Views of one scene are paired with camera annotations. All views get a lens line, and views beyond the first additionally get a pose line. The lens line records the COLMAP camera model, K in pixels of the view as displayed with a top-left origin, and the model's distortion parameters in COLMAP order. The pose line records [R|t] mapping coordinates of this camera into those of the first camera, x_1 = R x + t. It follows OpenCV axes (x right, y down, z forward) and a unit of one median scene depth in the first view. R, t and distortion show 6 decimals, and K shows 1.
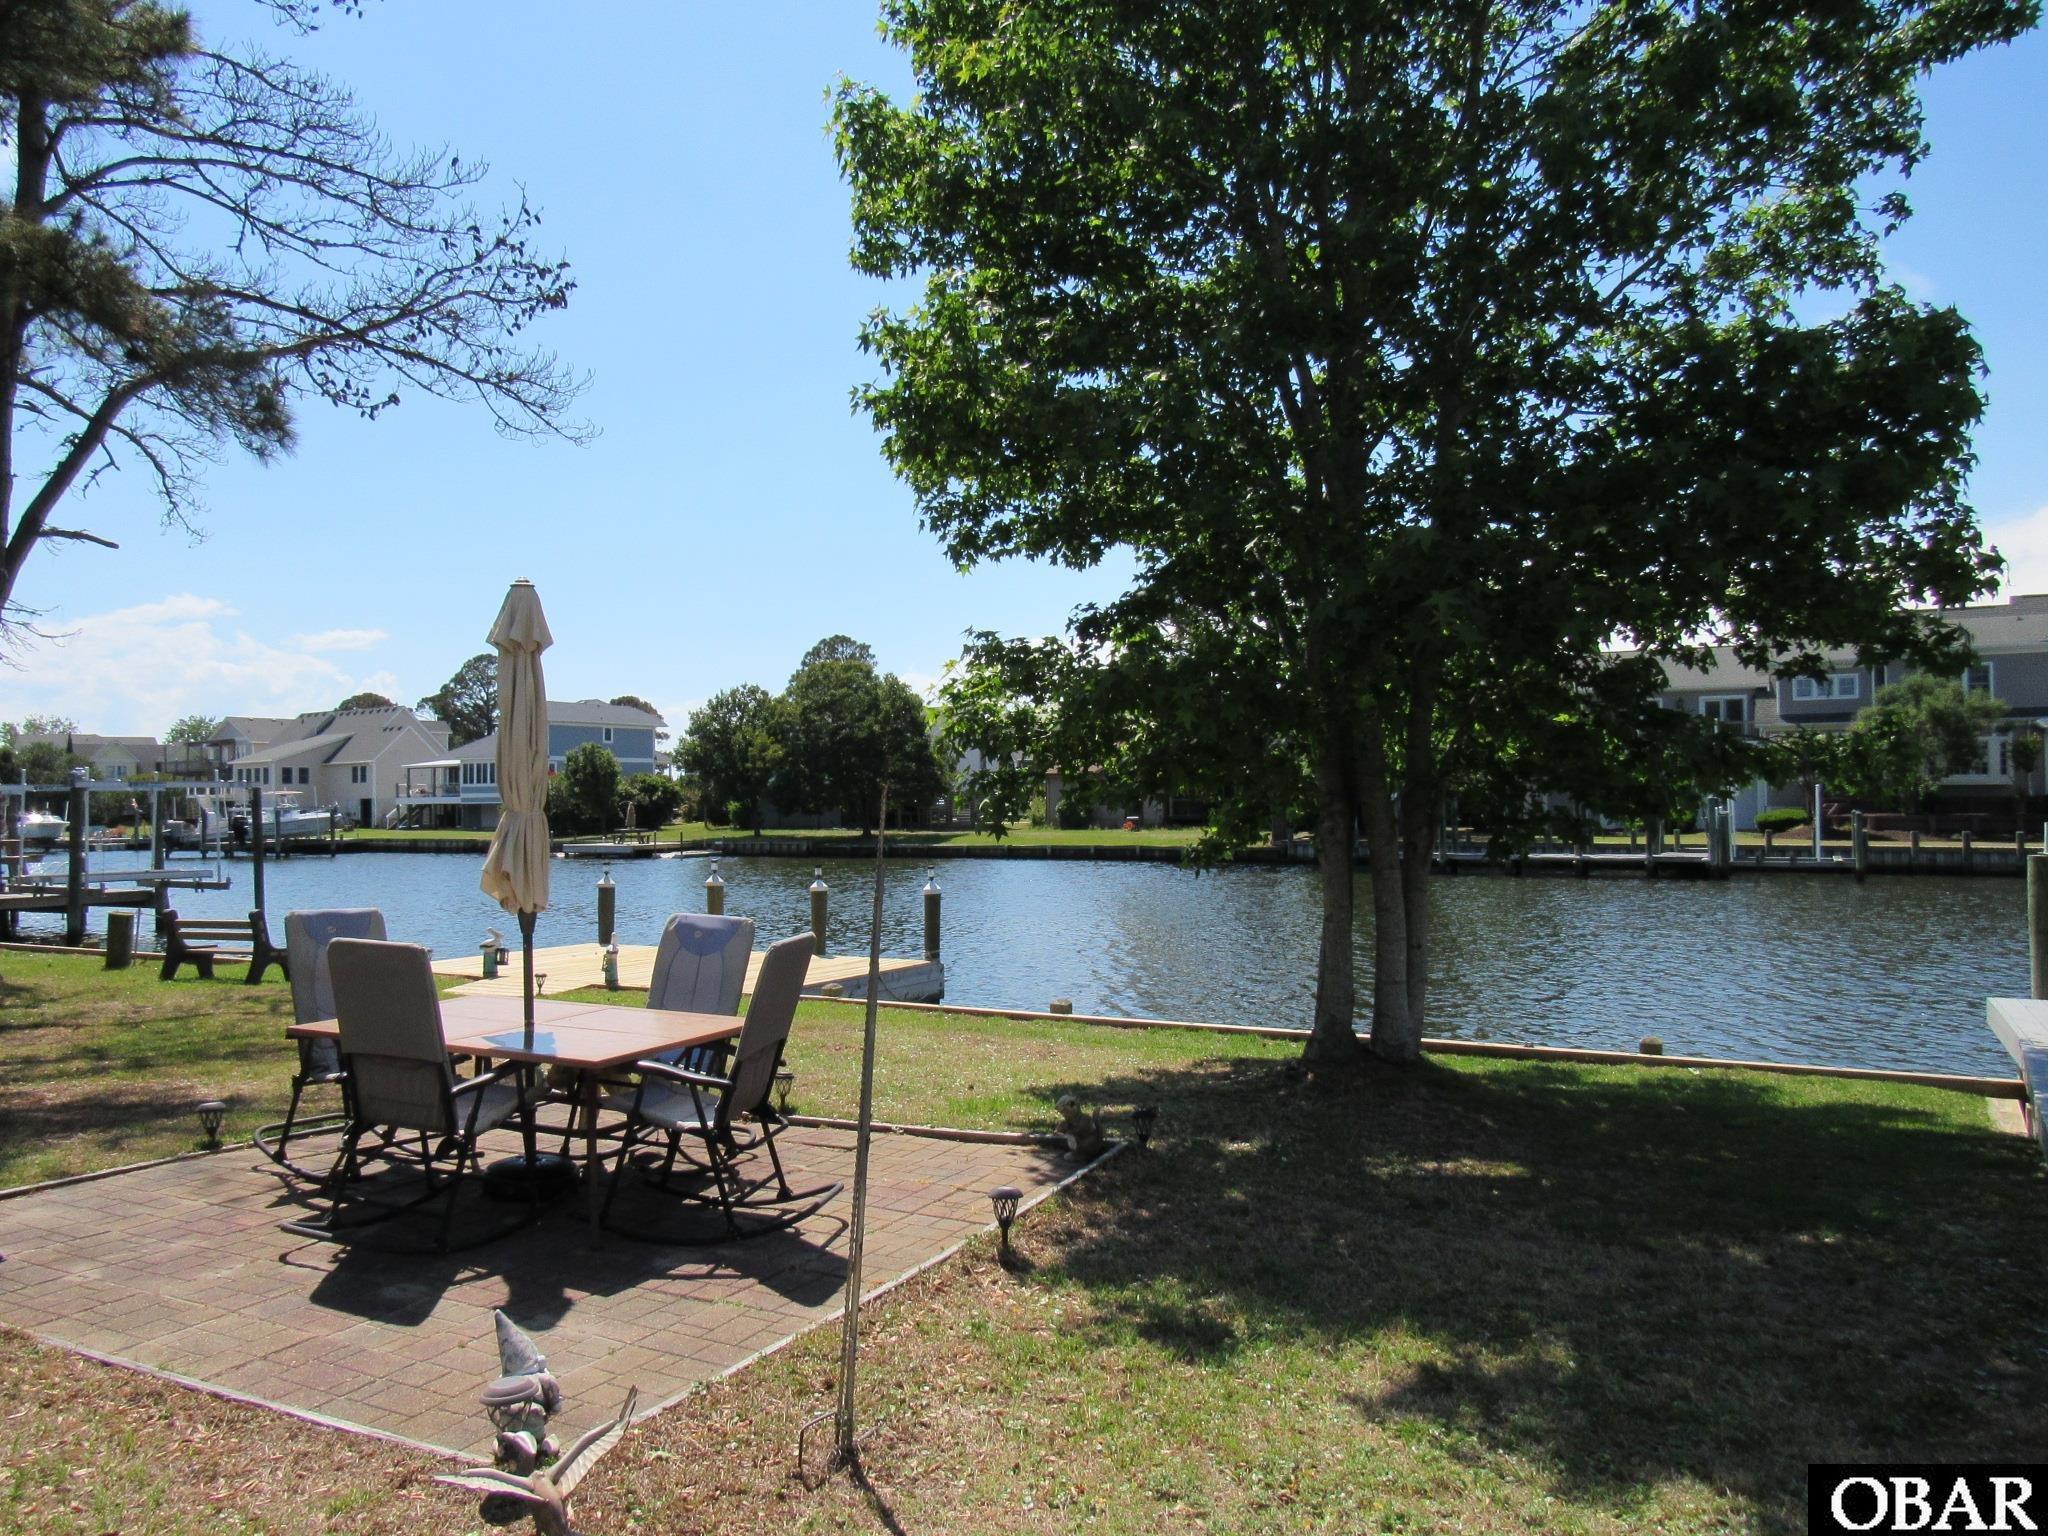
lens RADIAL K [[1446.3, 0, 1017.1], [0, 1446.3, 762.9], [0, 0, 1]] dist [-0.028372, 0.013633]
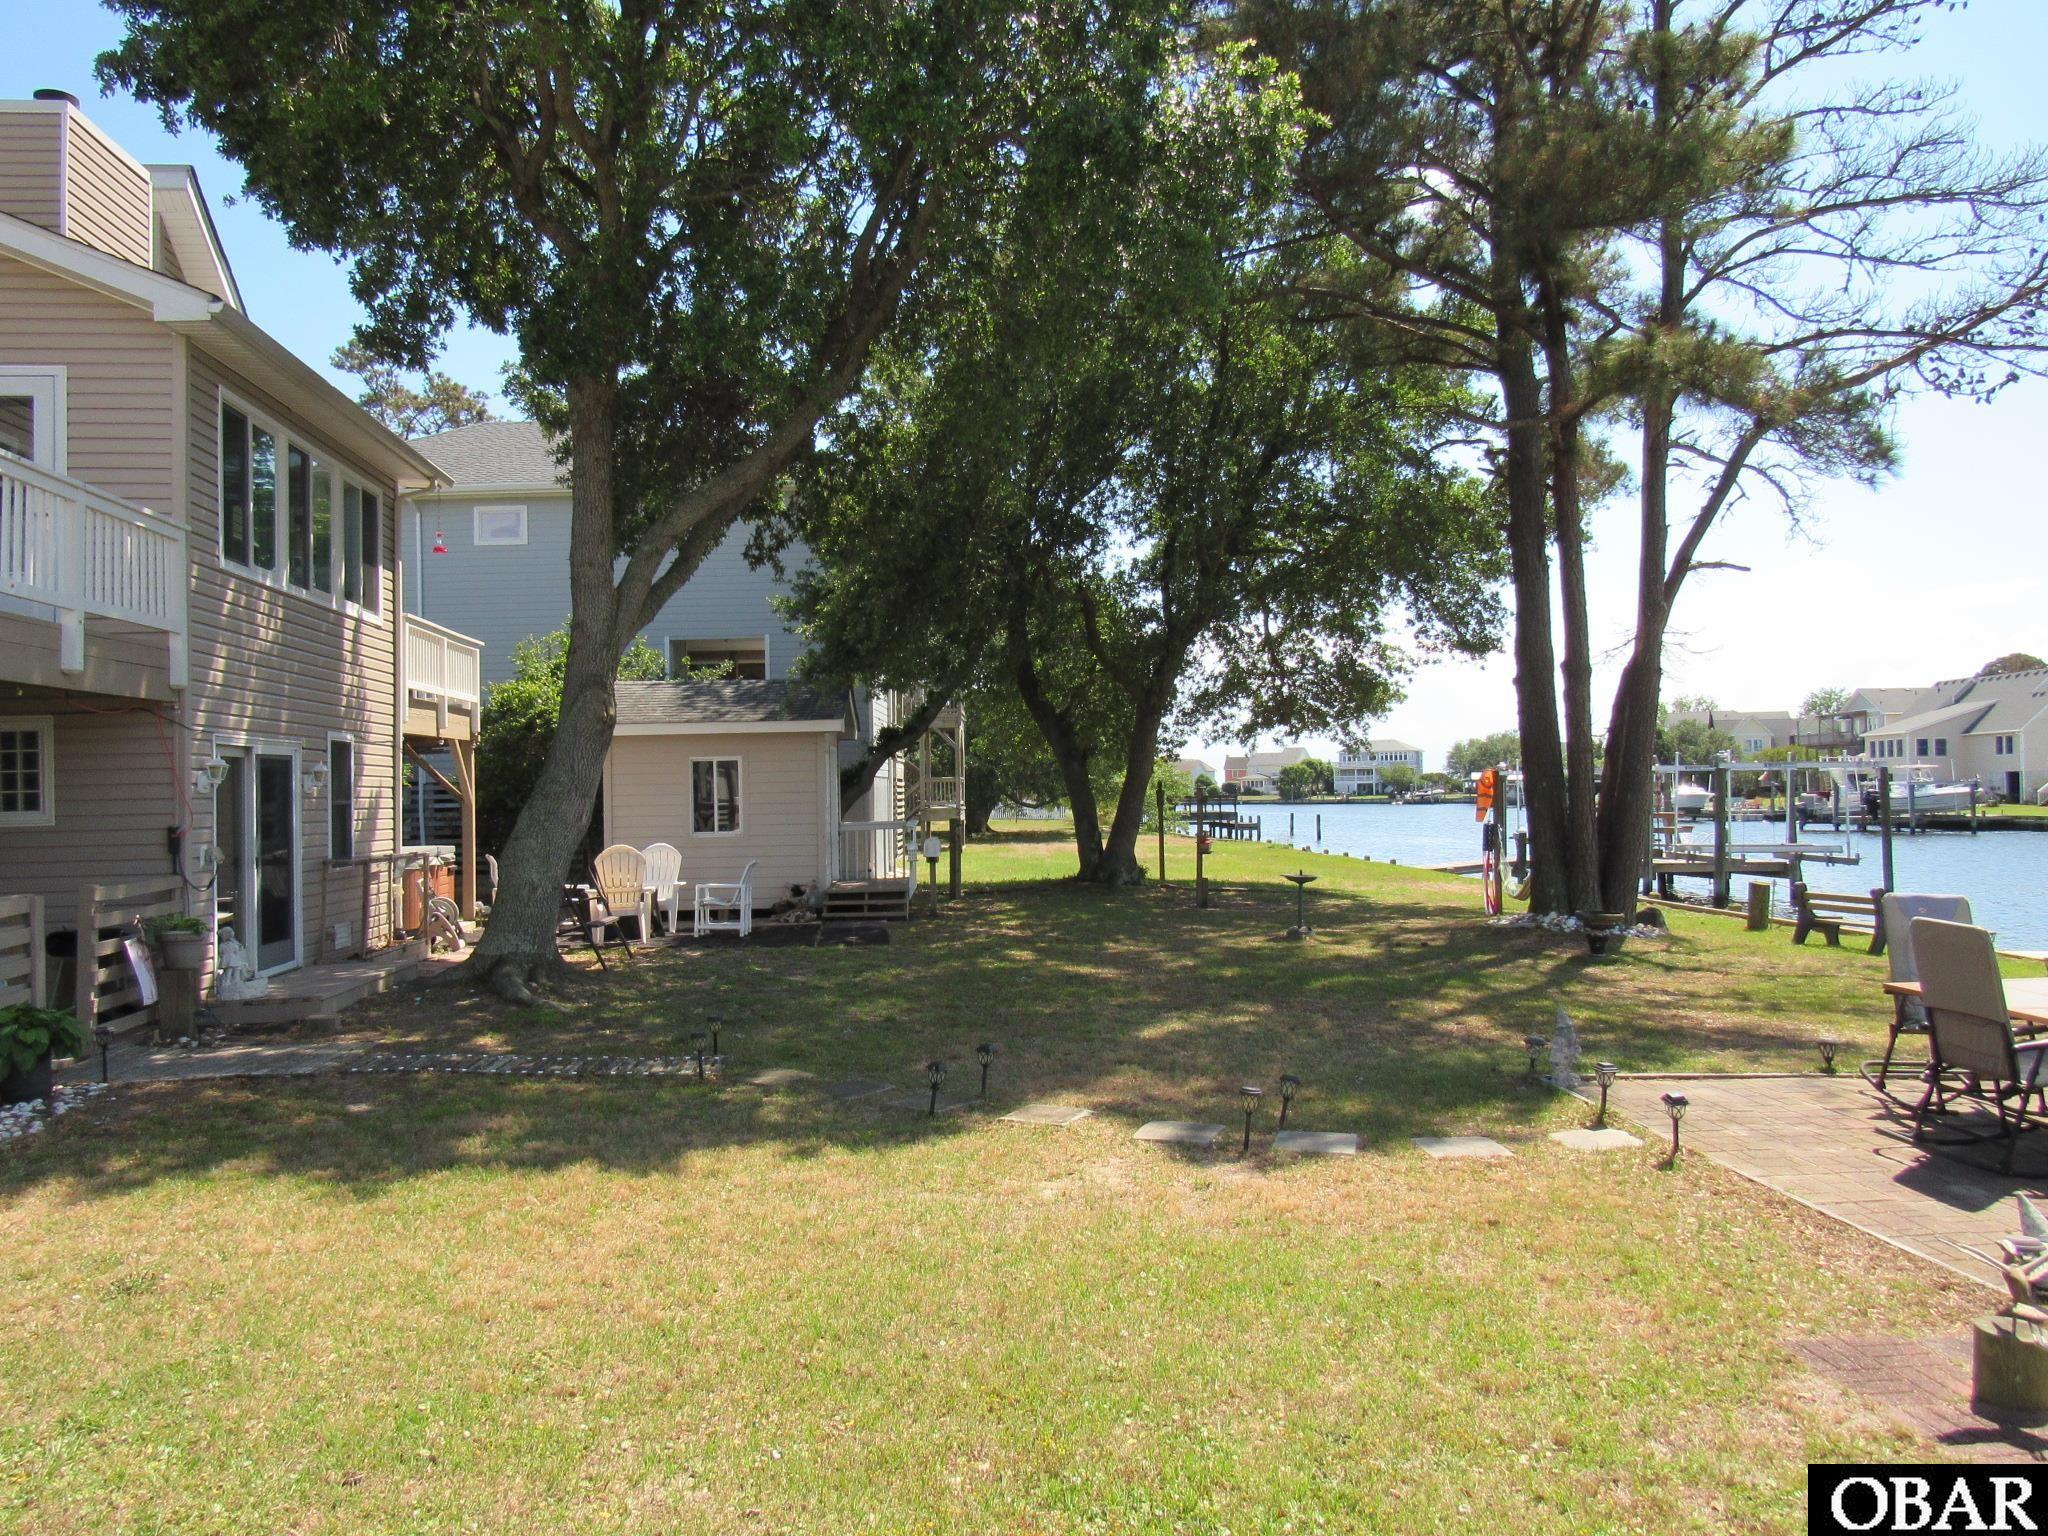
lens RADIAL K [[1446.3, 0, 1014.8], [0, 1446.3, 763.3], [0, 0, 1]] dist [-0.028372, 0.013633]
pose [[0.509579, -0.006163, -0.860402, 0.060501], [0.023641, 0.999697, 0.006841, -0.012041], [0.860099, -0.023827, 0.509570, -0.095798]]
